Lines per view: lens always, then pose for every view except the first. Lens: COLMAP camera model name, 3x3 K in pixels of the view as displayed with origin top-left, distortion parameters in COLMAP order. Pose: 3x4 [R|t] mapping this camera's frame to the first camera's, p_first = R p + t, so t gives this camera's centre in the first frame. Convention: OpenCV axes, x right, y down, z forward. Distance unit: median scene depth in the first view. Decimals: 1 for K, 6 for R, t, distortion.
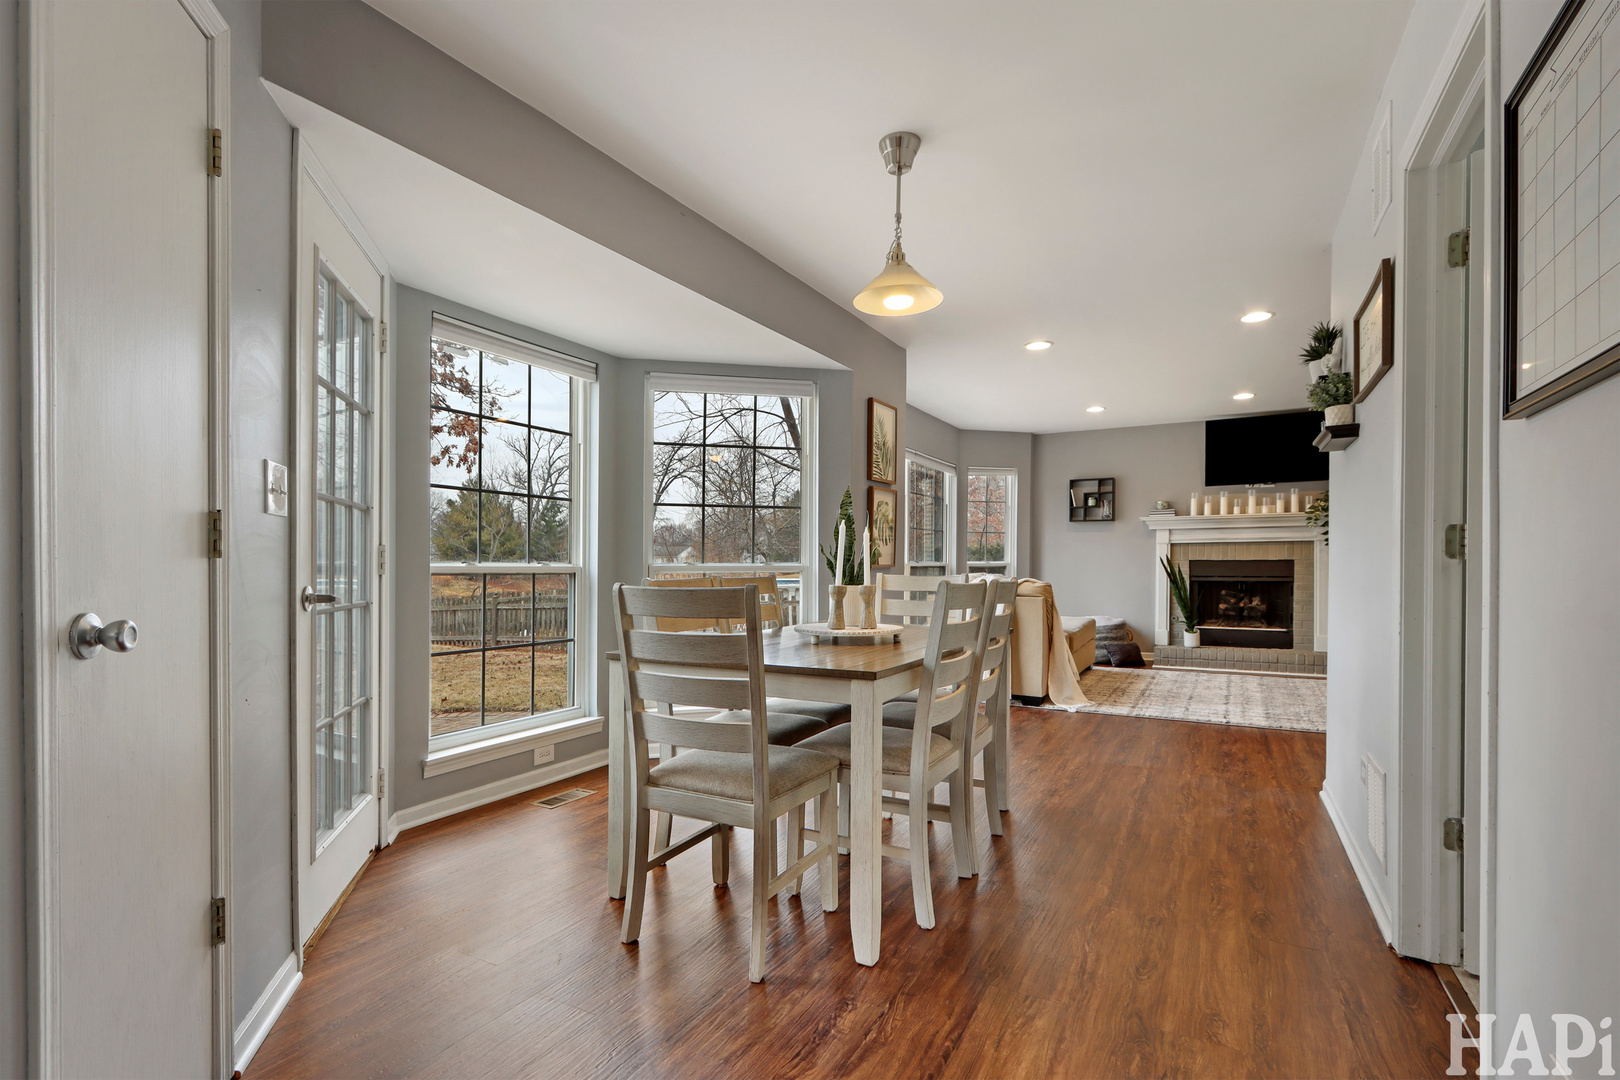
lens RADIAL K [[803.1, 0, 806.1], [0, 803.1, 582.1], [0, 0, 1]] dist [-0.027608, -0.000456]
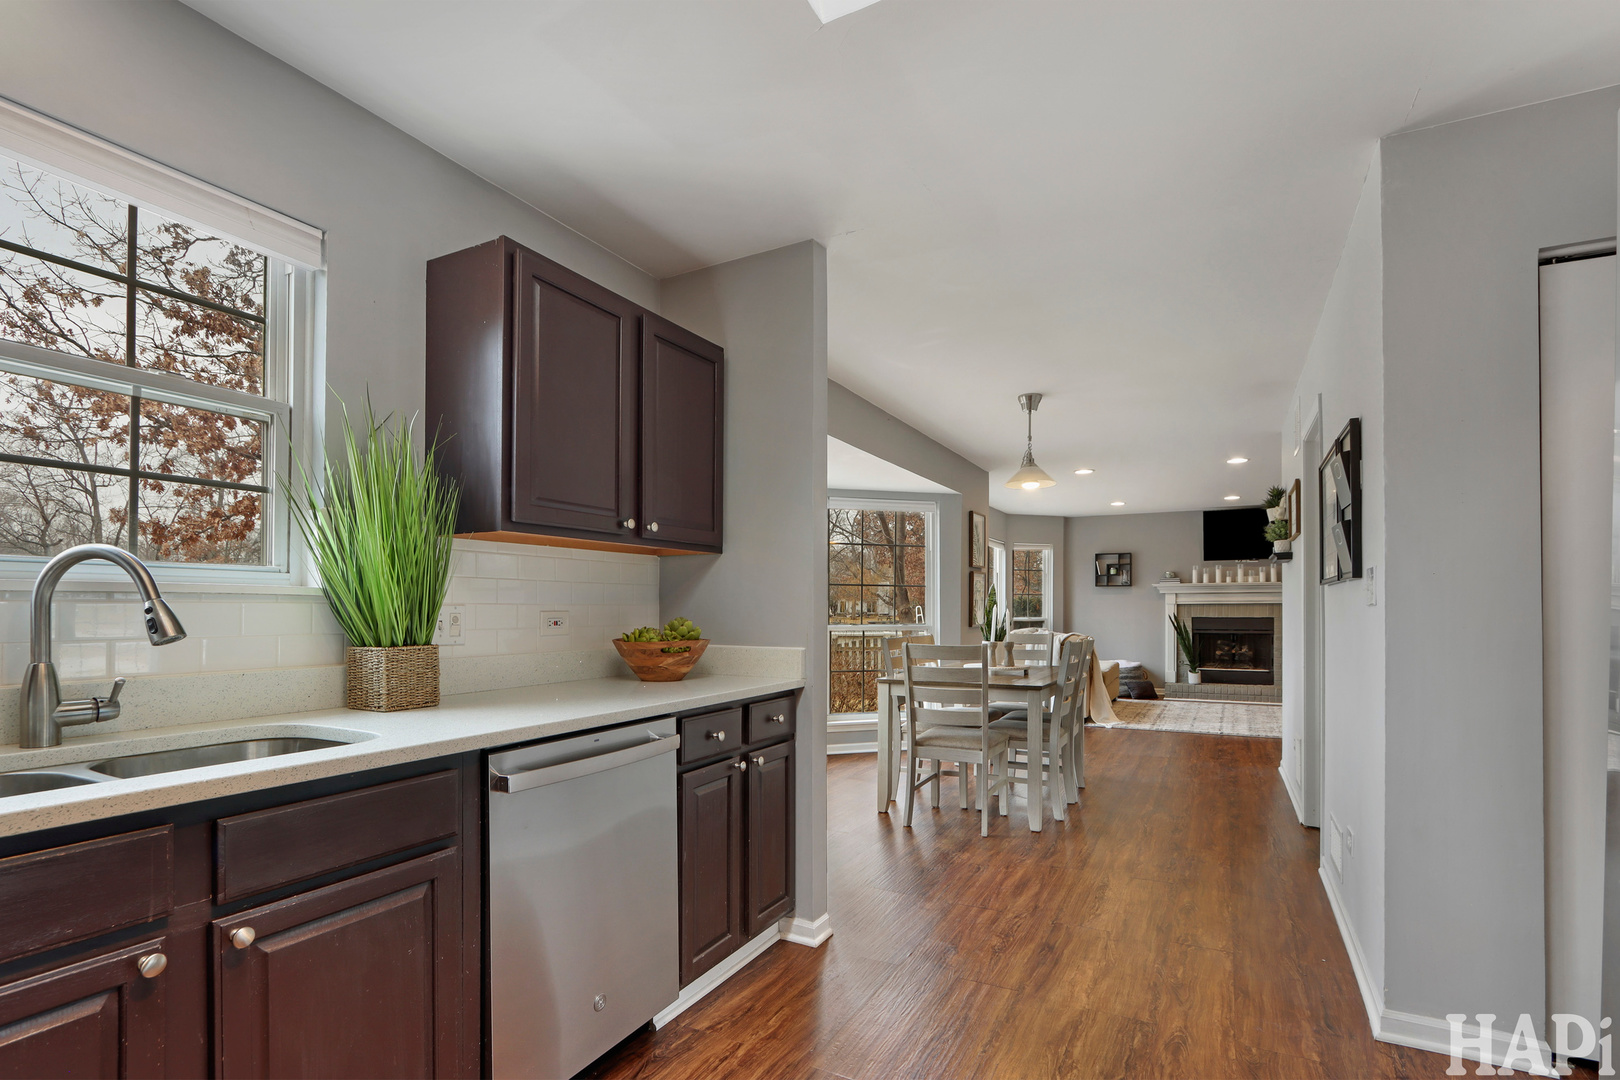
lens RADIAL K [[751.5, 0, 803.9], [0, 751.5, 614.4], [0, 0, 1]] dist [0.001290, 0.000185]
pose [[0.999654, -0.001702, -0.026262, -0.135206], [0.001194, 0.999812, -0.019341, -0.010241], [0.026290, 0.019303, 0.999468, -0.272940]]
